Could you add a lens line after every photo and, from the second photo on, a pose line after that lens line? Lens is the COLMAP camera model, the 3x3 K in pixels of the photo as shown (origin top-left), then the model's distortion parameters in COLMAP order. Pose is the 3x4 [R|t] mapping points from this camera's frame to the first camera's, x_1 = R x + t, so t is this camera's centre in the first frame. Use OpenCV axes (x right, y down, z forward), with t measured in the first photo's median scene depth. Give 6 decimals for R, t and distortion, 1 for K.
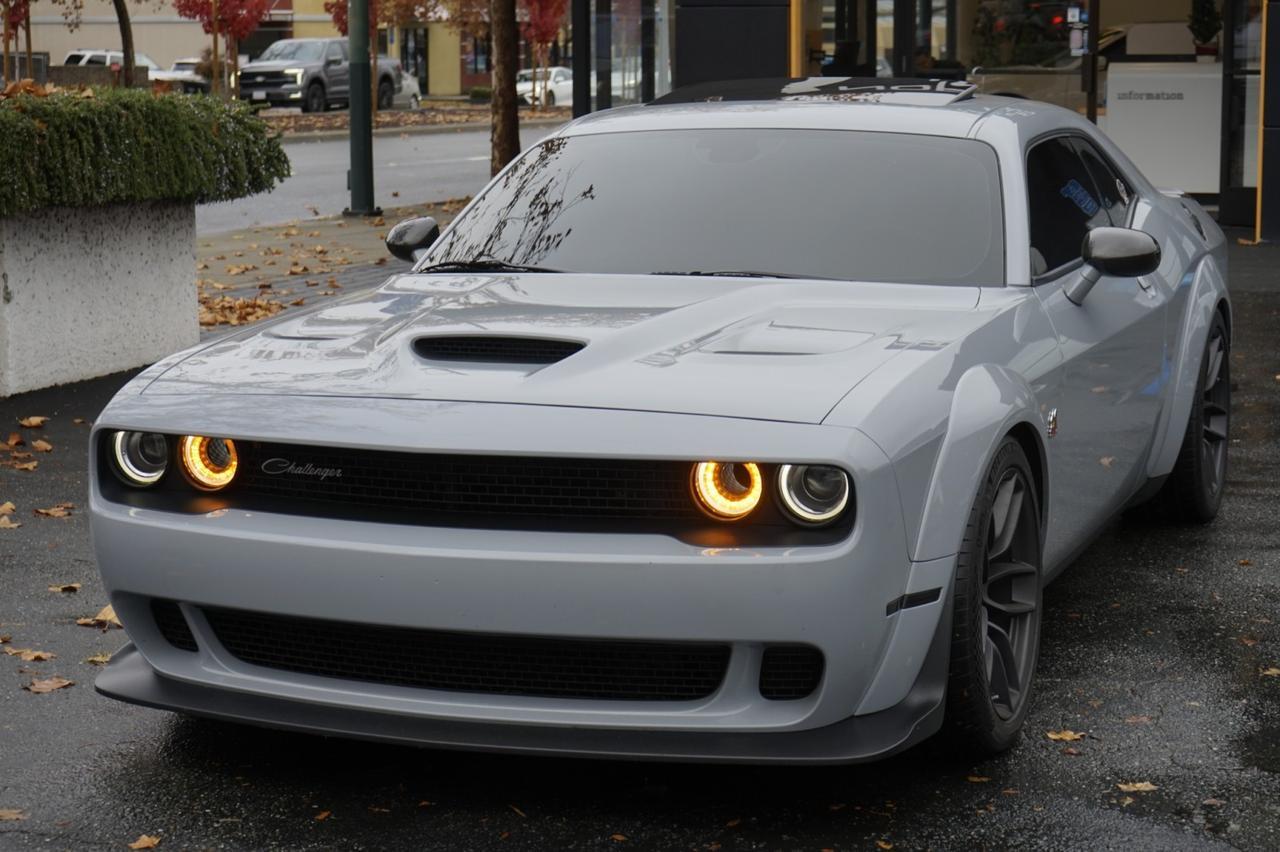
lens RADIAL K [[2617.0, 0, 640.0], [0, 2617.0, 426.0], [0, 0, 1]] dist [-0.057190, 0.421305]
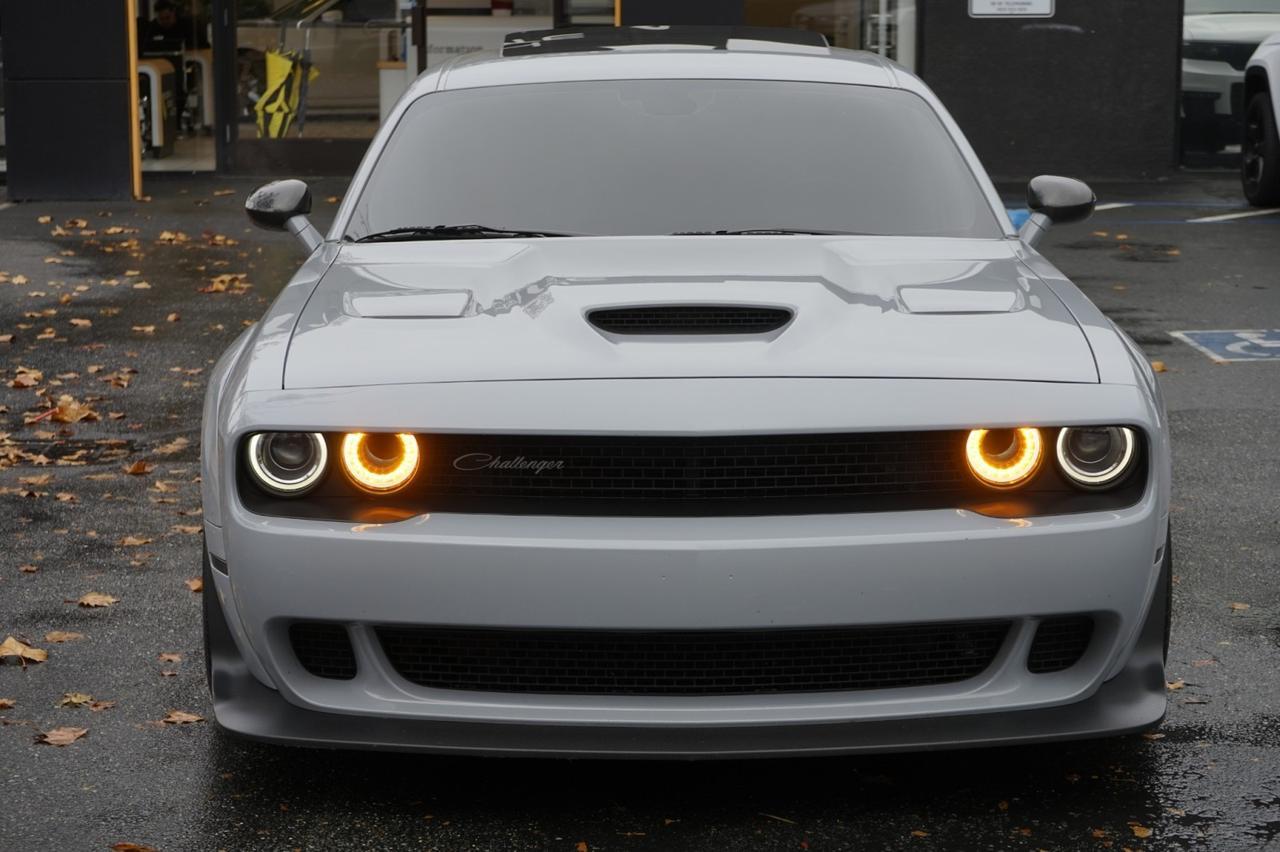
lens RADIAL K [[2592.6, 0, 640.0], [0, 2592.6, 426.0], [0, 0, 1]] dist [-0.028632, -0.124343]
pose [[0.930438, -0.054787, 0.362330, -0.343718], [0.048384, 0.998471, 0.026729, -0.014832], [-0.363240, -0.007339, 0.931667, 0.137018]]
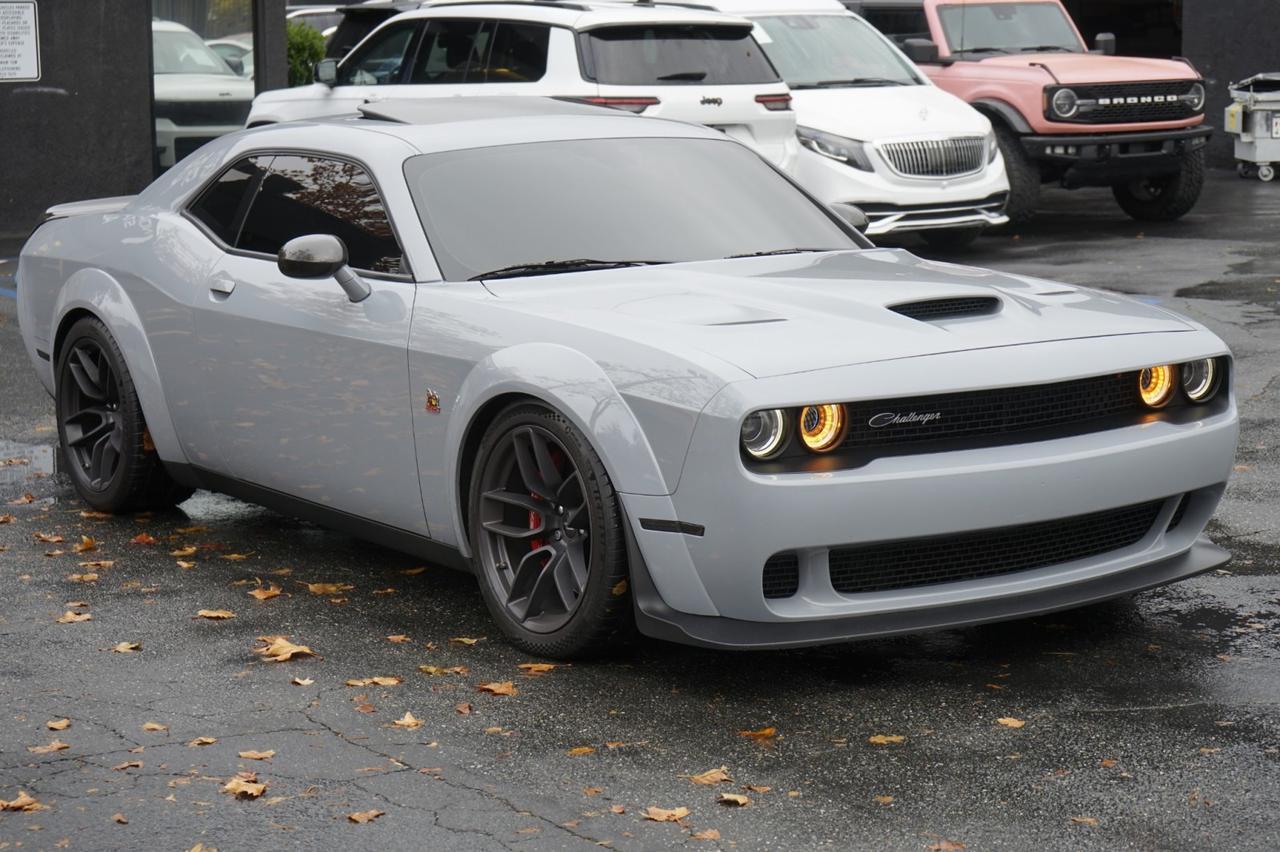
lens RADIAL K [[2617.0, 0, 640.0], [0, 2617.0, 426.0], [0, 0, 1]] dist [-0.057190, 0.421305]
pose [[0.569669, -0.119741, 0.813104, -1.002353], [0.126533, 0.990313, 0.057188, -0.054826], [-0.812075, 0.070306, 0.579302, 0.335877]]
